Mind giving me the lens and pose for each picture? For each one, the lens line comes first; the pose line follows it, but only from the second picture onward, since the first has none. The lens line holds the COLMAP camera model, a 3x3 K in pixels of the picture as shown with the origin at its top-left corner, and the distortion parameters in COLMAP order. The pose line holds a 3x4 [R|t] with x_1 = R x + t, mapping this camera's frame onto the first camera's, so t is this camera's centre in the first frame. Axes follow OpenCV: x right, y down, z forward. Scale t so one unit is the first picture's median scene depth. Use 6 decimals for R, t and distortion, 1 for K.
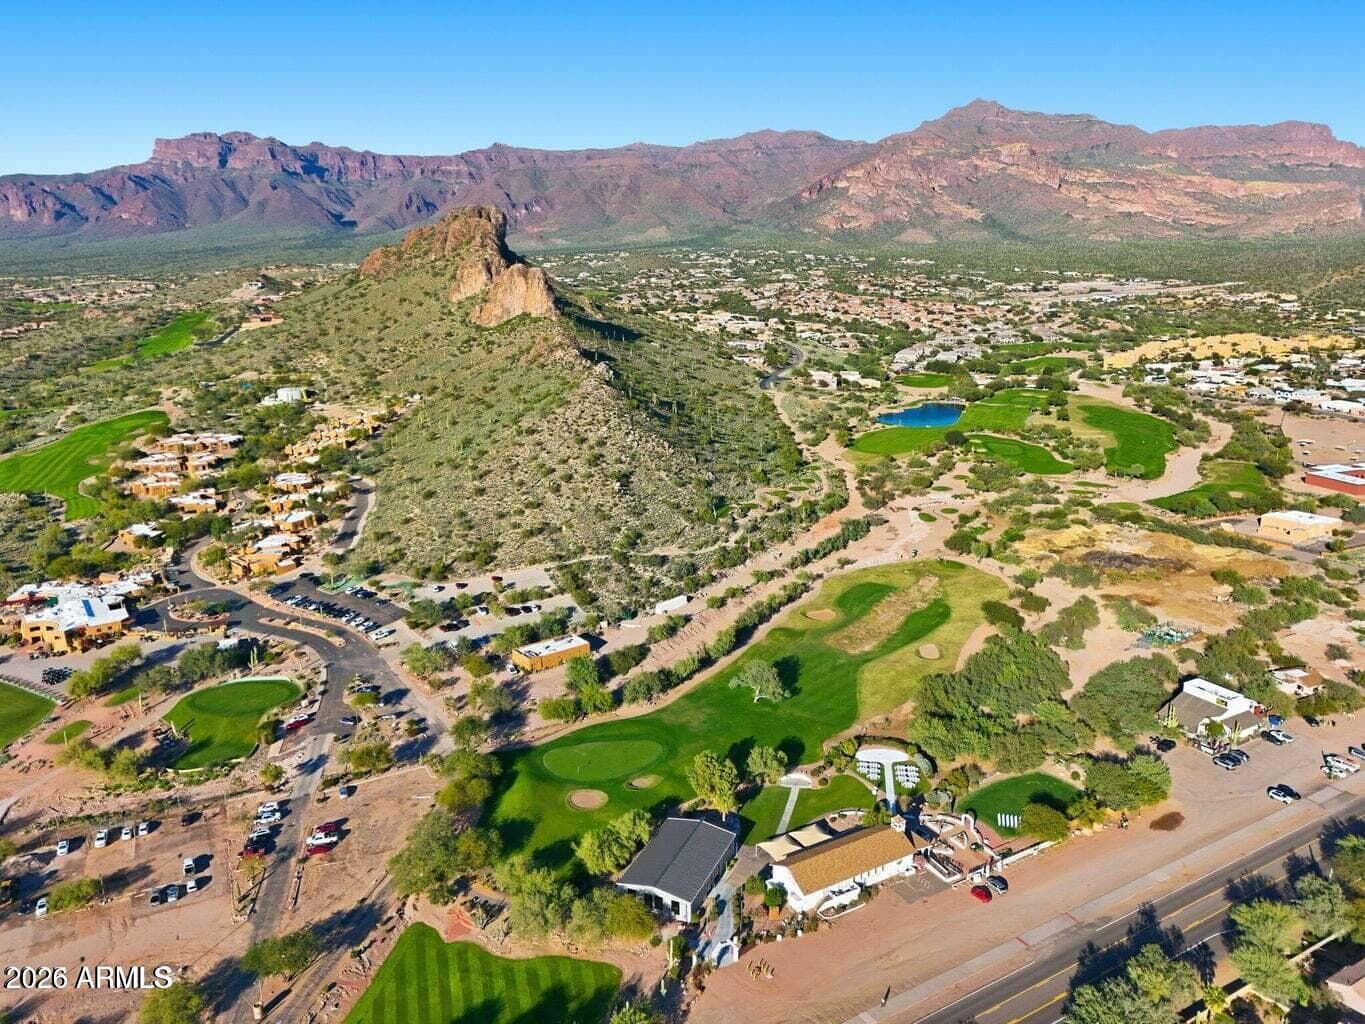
lens RADIAL K [[968.1, 0, 682.5], [0, 968.1, 512.0], [0, 0, 1]] dist [-0.031733, -0.001866]
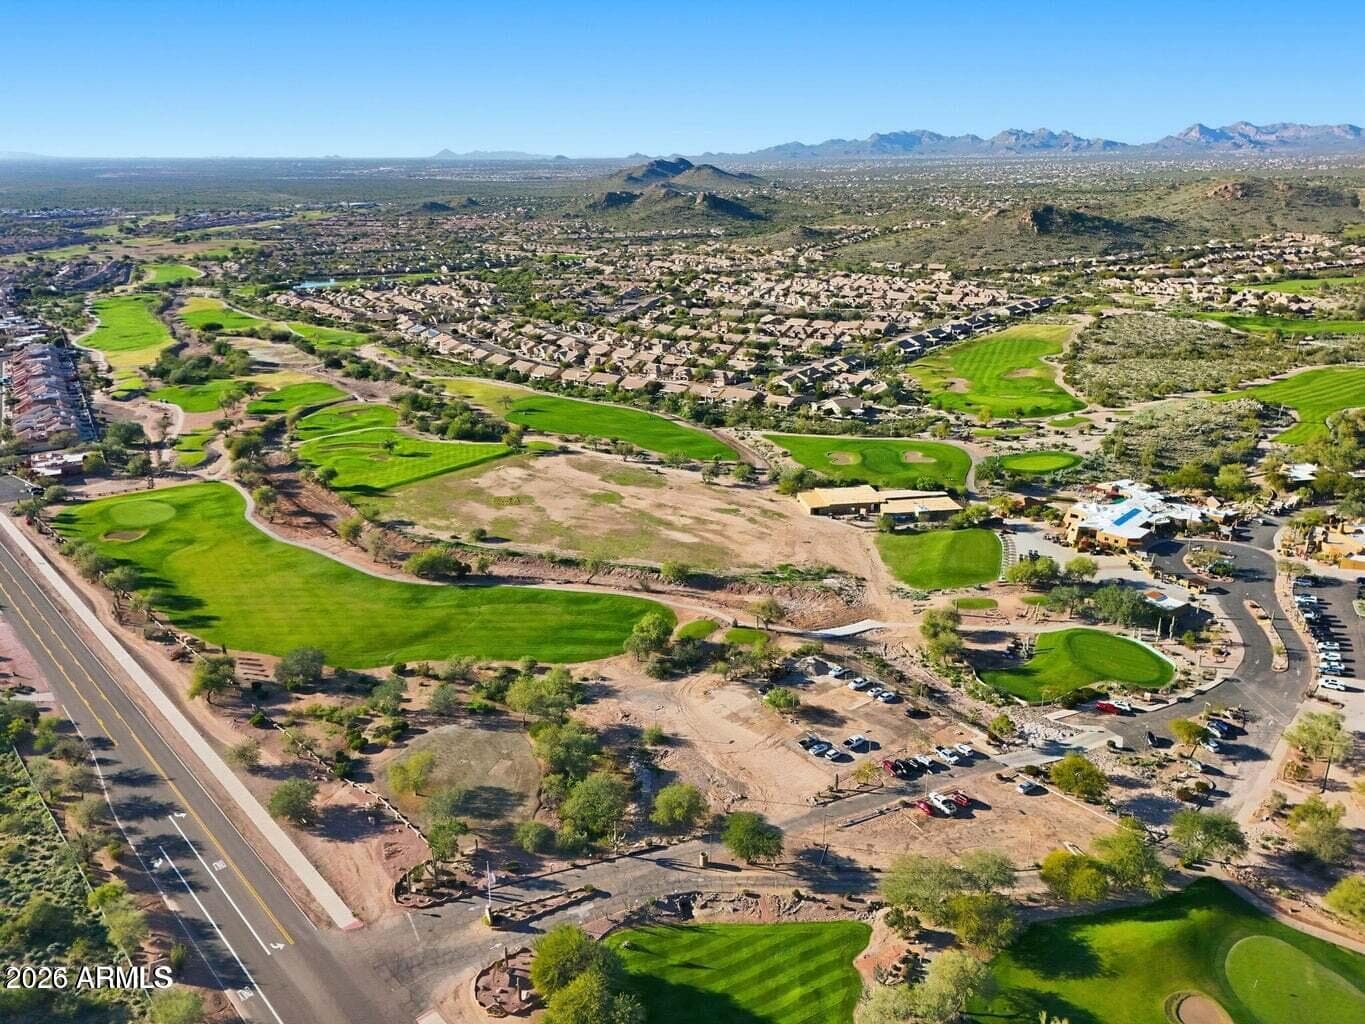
lens RADIAL K [[968.1, 0, 682.5], [0, 968.1, 512.0], [0, 0, 1]] dist [-0.031733, -0.001866]
pose [[0.165017, 0.330376, -0.929312, 0.255576], [-0.245021, 0.926423, 0.285841, -0.086637], [0.955371, 0.180533, 0.233824, 0.375230]]
